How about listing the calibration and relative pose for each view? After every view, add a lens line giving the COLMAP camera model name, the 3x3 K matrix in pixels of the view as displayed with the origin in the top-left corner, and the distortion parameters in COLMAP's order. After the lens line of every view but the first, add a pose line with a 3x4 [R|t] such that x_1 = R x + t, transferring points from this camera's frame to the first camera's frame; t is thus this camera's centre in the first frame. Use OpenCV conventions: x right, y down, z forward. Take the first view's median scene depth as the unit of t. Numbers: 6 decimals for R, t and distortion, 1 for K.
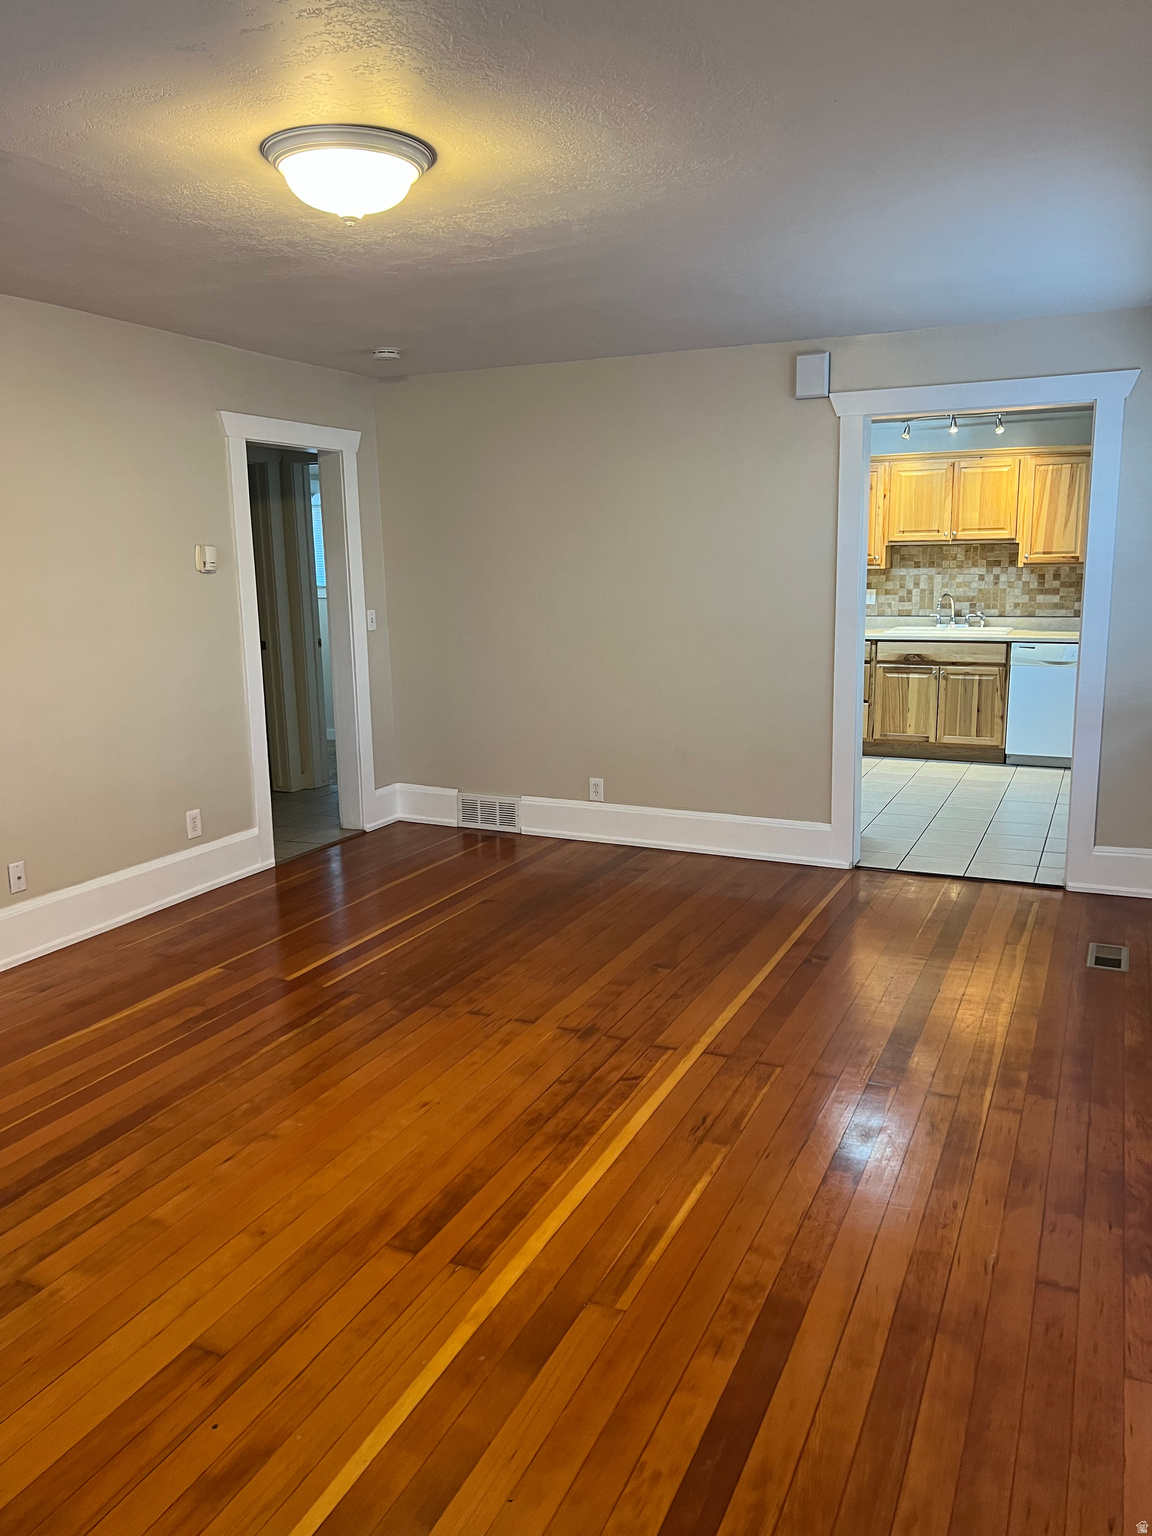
lens RADIAL K [[1149.4, 0, 584.0], [0, 1149.4, 772.7], [0, 0, 1]] dist [0.065595, -0.084615]
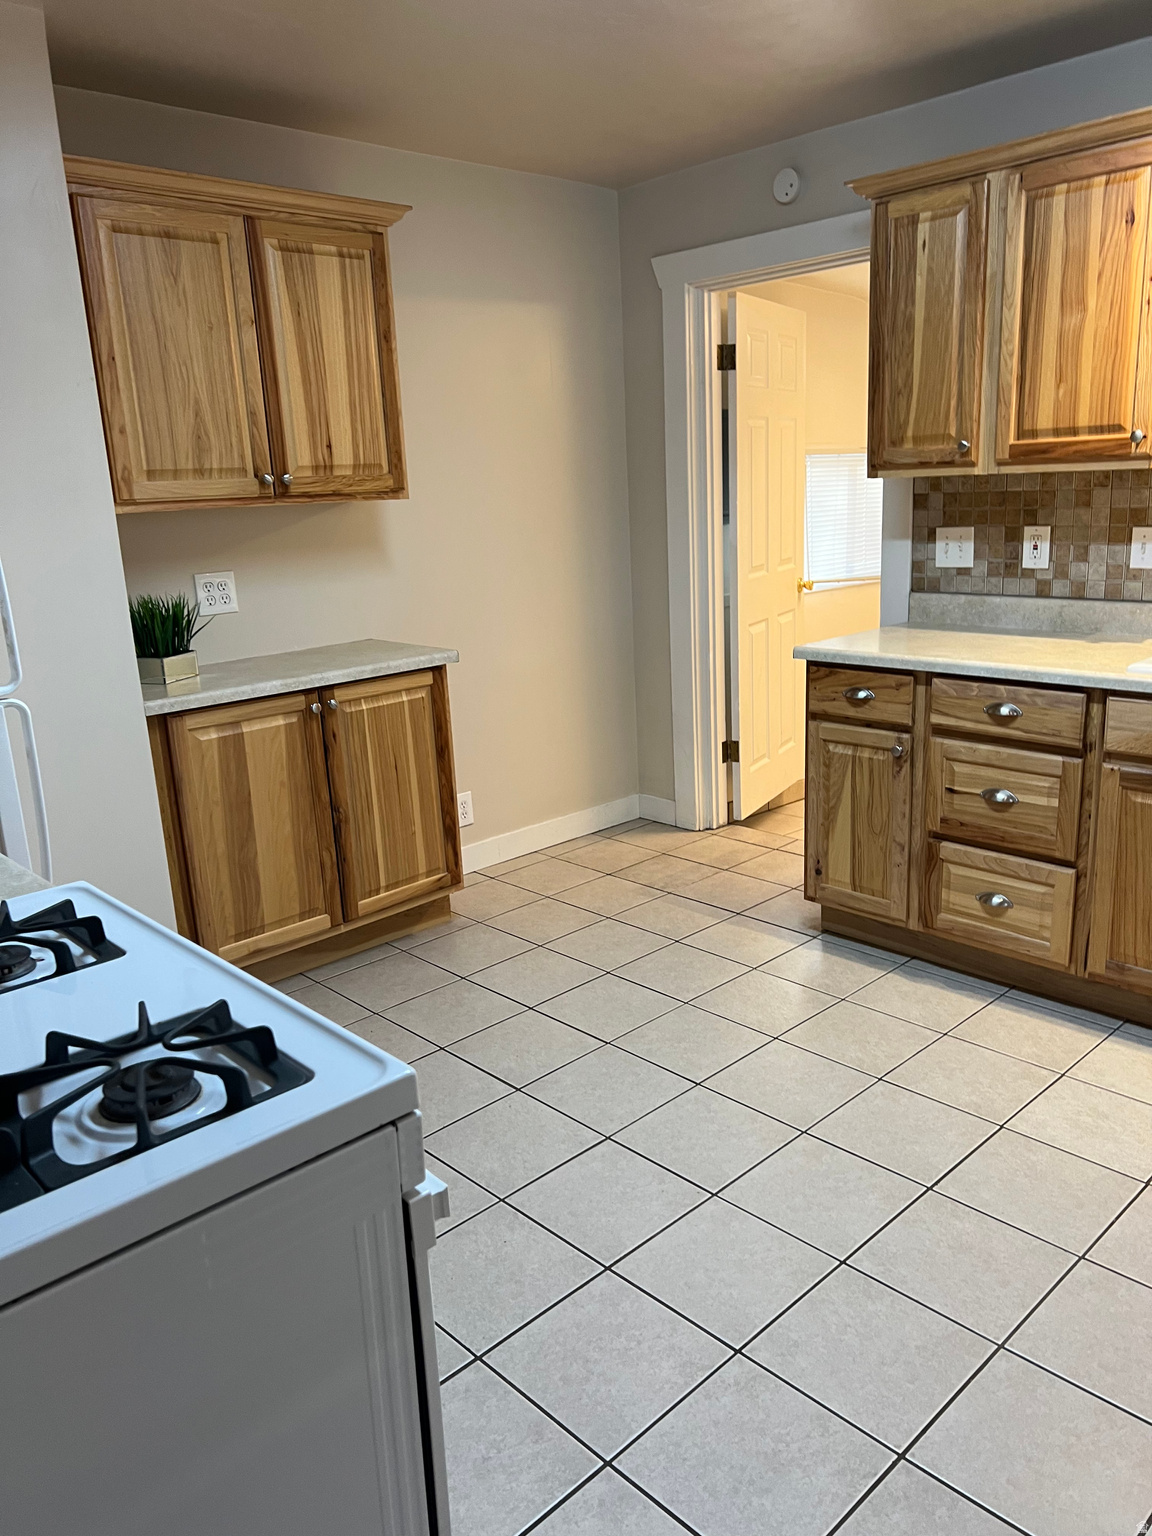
lens RADIAL K [[1152.5, 0, 588.1], [0, 1152.5, 773.9], [0, 0, 1]] dist [0.066424, -0.090734]
pose [[0.930897, 0.064446, -0.359551, 0.261302], [-0.037890, 0.996040, 0.080432, -0.123452], [0.363311, -0.061250, 0.929652, 0.701719]]
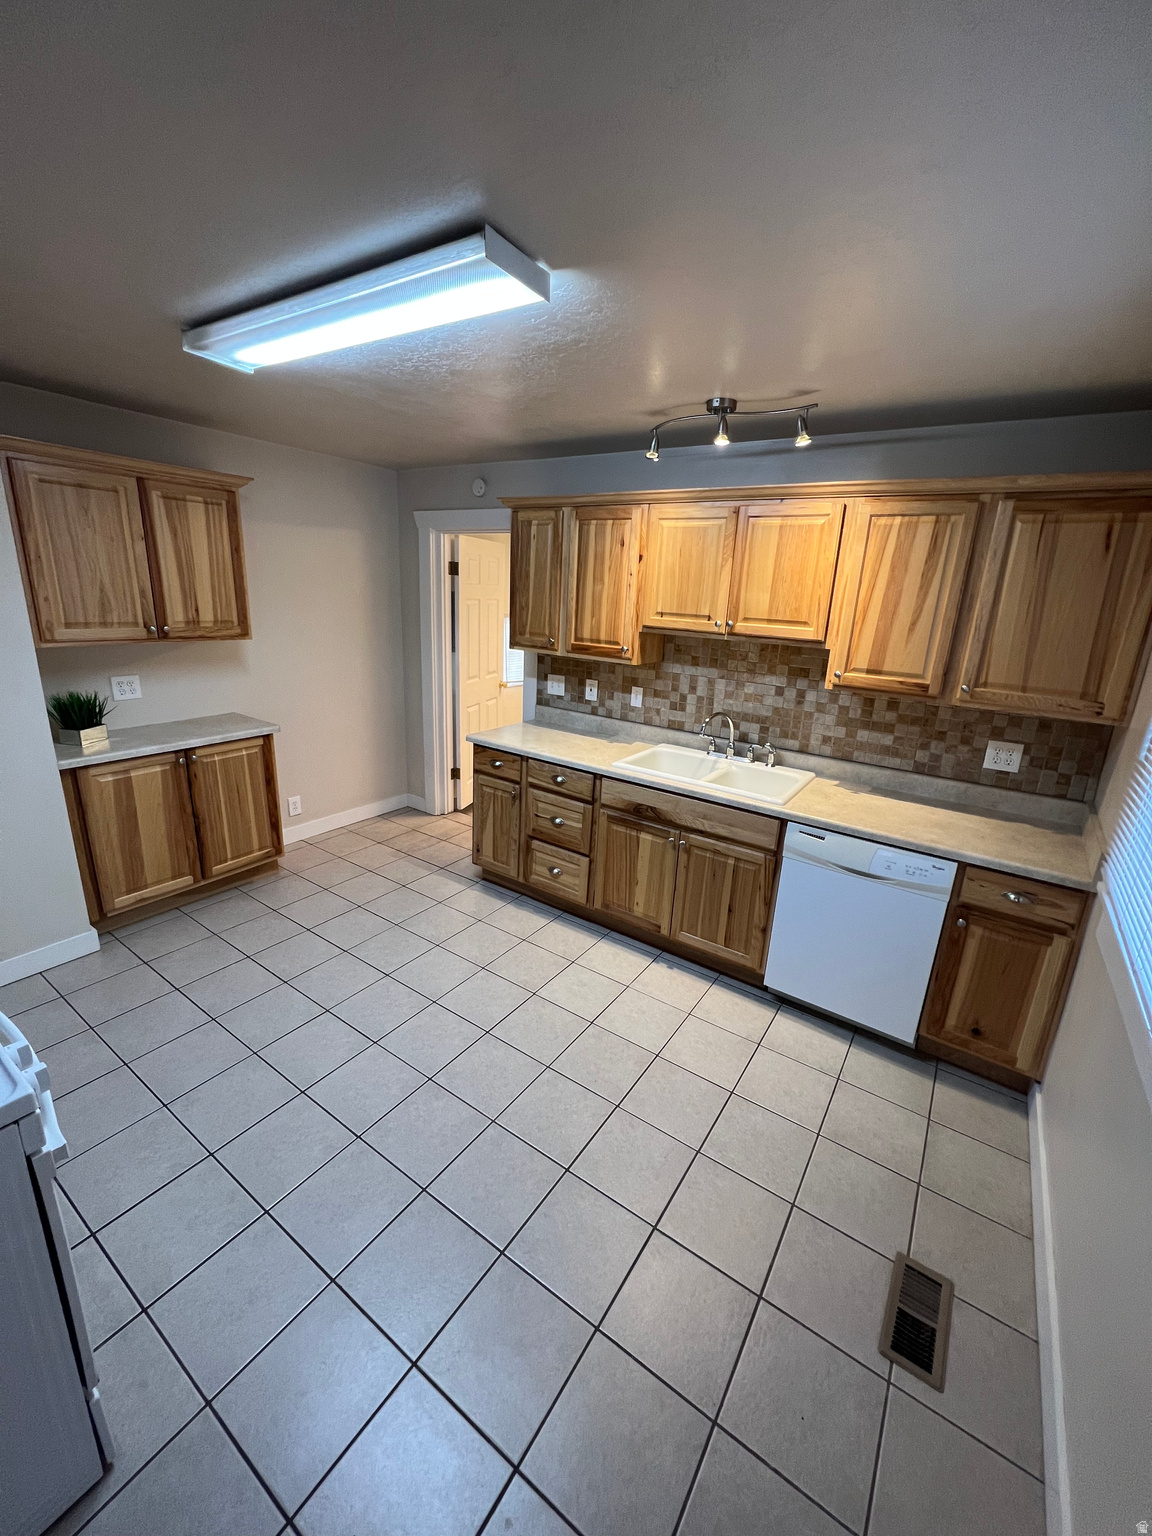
lens RADIAL K [[613.5, 0, 583.0], [0, 613.5, 764.5], [0, 0, 1]] dist [-0.003395, 0.000279]
pose [[0.984880, 0.105919, -0.137085, 0.320991], [-0.093484, 0.991156, 0.094184, -0.168503], [0.145848, -0.079945, 0.986072, 0.712356]]
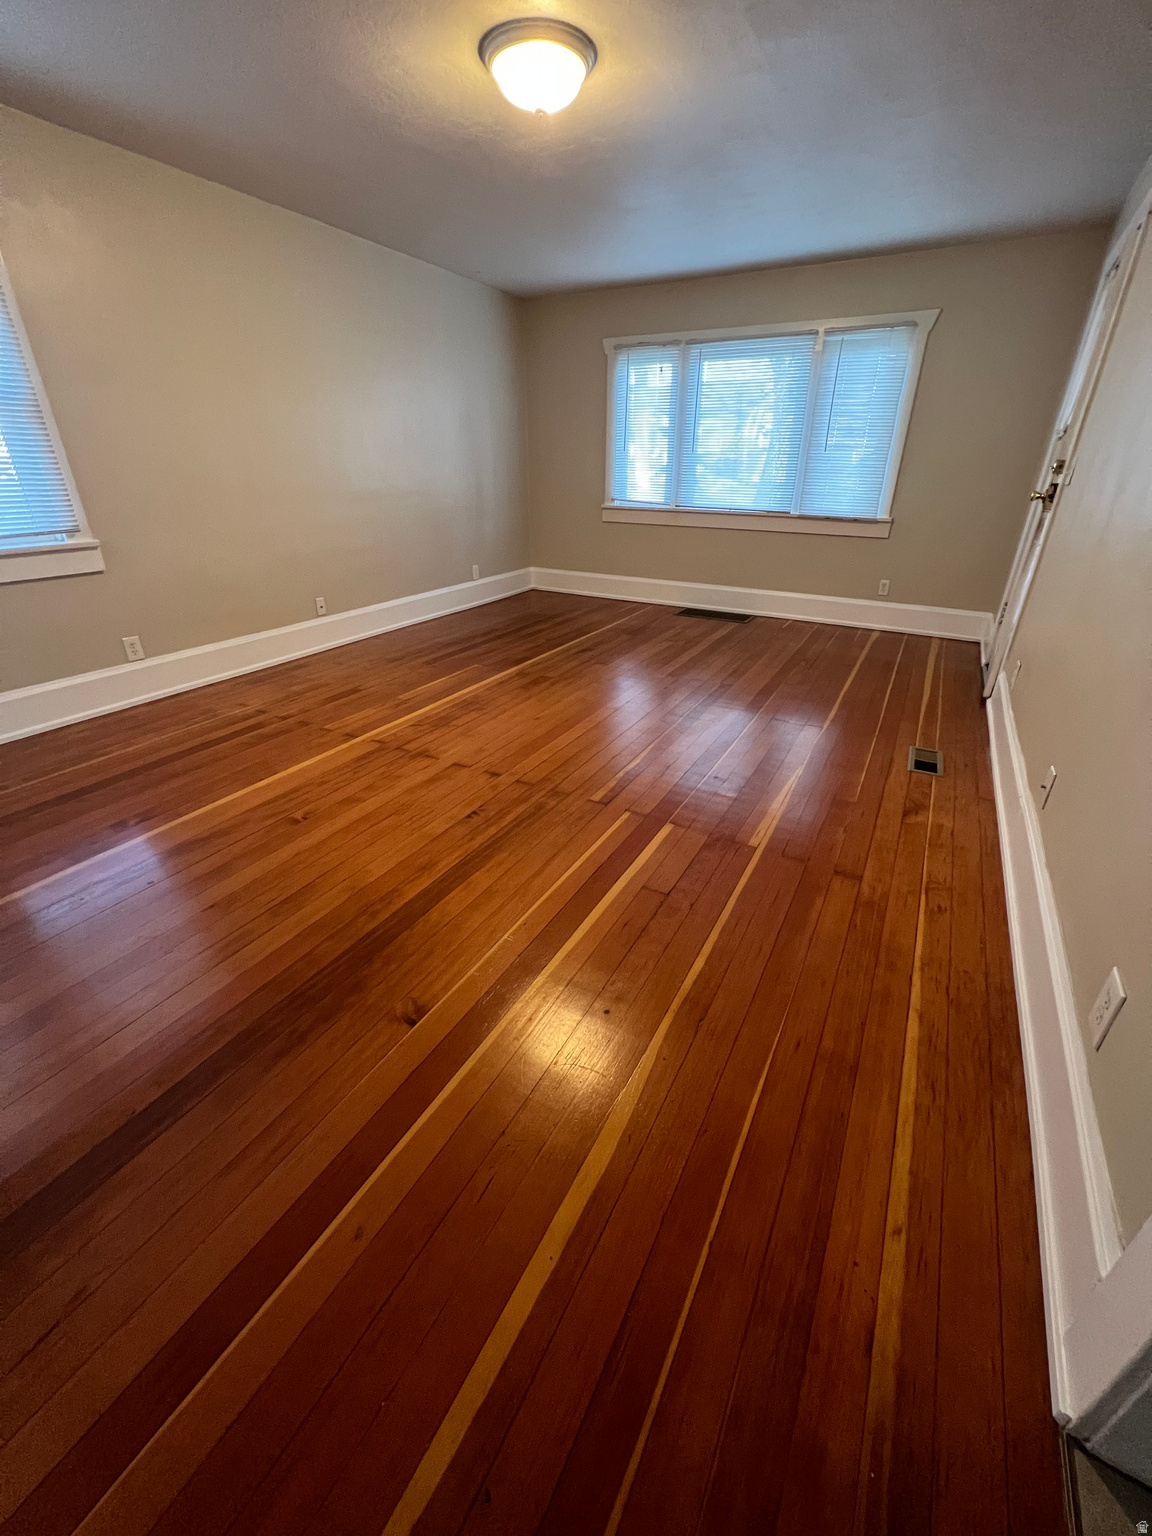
lens RADIAL K [[613.5, 0, 583.0], [0, 613.5, 764.5], [0, 0, 1]] dist [-0.003395, 0.000279]
pose [[-0.996974, -0.025375, 0.073483, -0.122374], [0.023924, 0.799214, 0.600570, -0.102109], [-0.073968, 0.600511, -0.796188, 0.778389]]
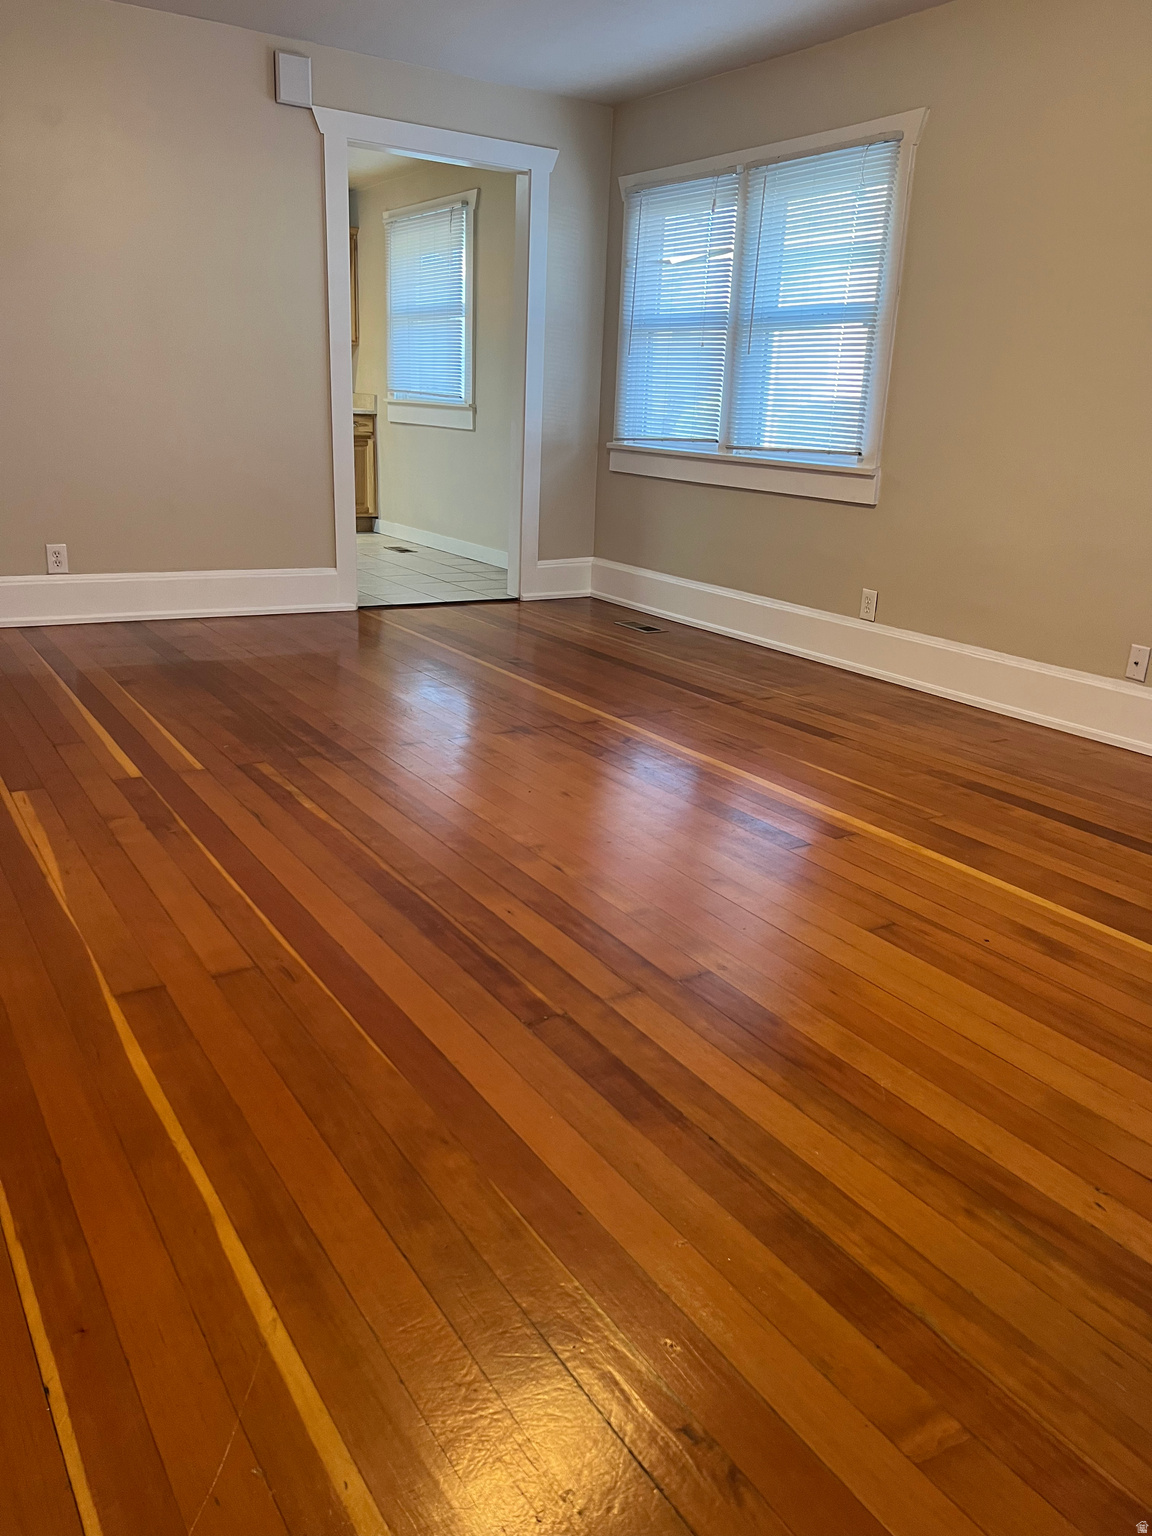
lens RADIAL K [[1149.4, 0, 584.0], [0, 1149.4, 772.7], [0, 0, 1]] dist [0.065595, -0.084615]
pose [[0.532497, -0.220252, 0.817273, -0.399815], [0.105412, 0.975291, 0.194156, 0.033932], [-0.839842, -0.017237, 0.542557, 0.193874]]
